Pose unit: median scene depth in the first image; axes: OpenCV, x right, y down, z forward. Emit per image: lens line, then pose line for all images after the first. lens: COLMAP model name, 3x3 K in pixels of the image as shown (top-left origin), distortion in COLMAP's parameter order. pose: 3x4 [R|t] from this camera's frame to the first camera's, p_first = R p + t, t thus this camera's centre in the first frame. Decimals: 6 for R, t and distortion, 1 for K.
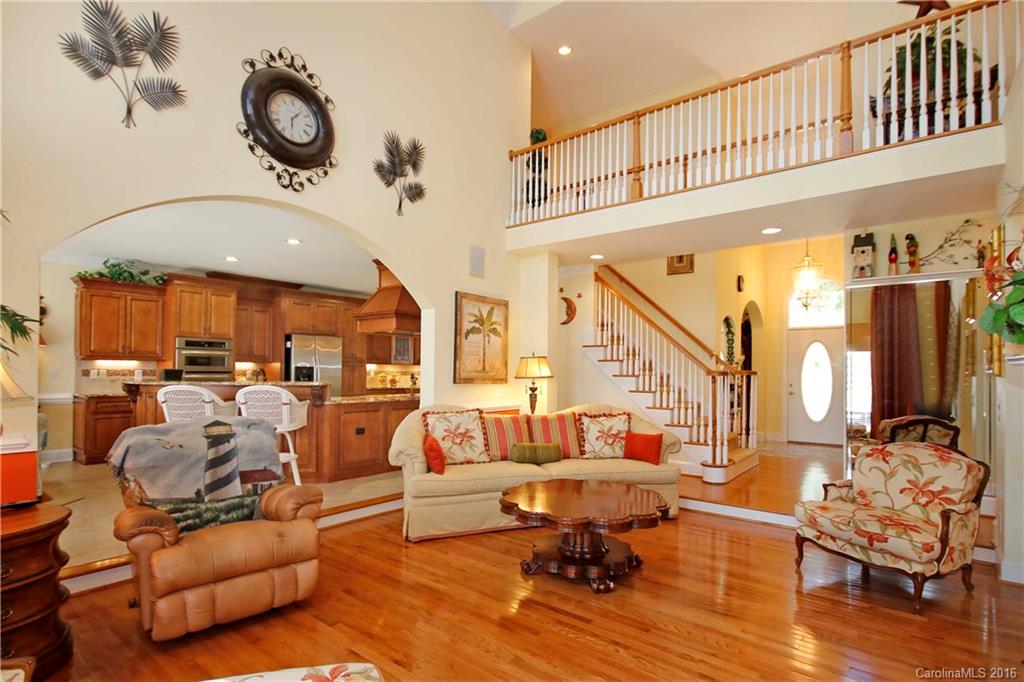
lens RADIAL K [[493.9, 0, 526.8], [0, 493.9, 362.7], [0, 0, 1]] dist [-0.003900, -0.000875]
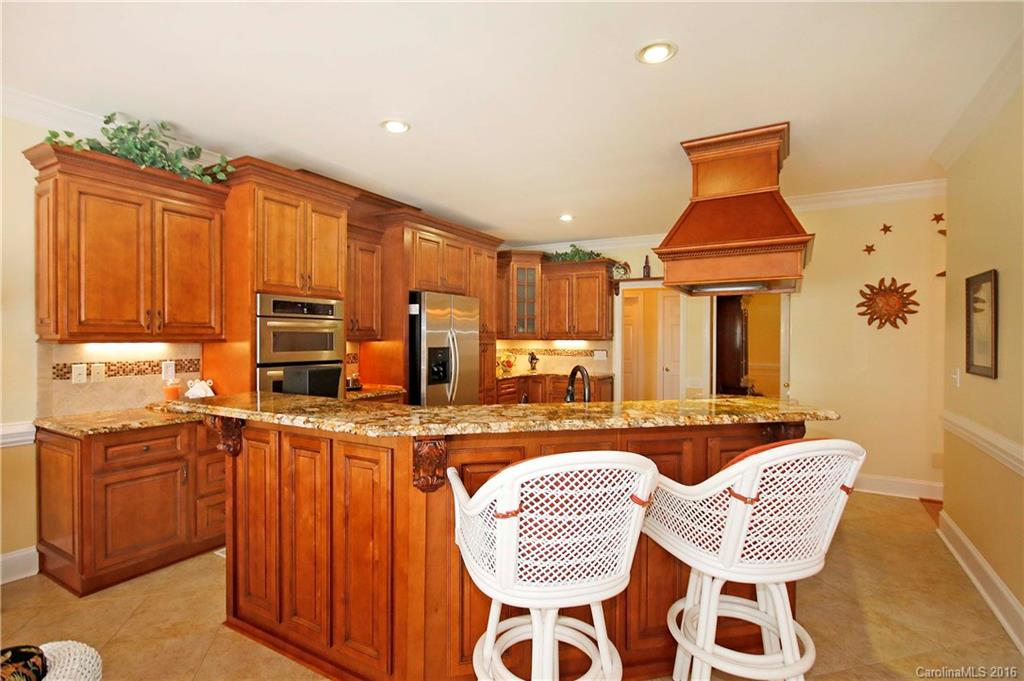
lens RADIAL K [[493.9, 0, 511.0], [0, 493.9, 340.4], [0, 0, 1]] dist [-0.003900, -0.000875]
pose [[0.993303, -0.004523, 0.115451, -0.534762], [0.001897, 0.999737, 0.022846, -0.016545], [-0.115524, -0.022474, 0.993050, 0.503917]]
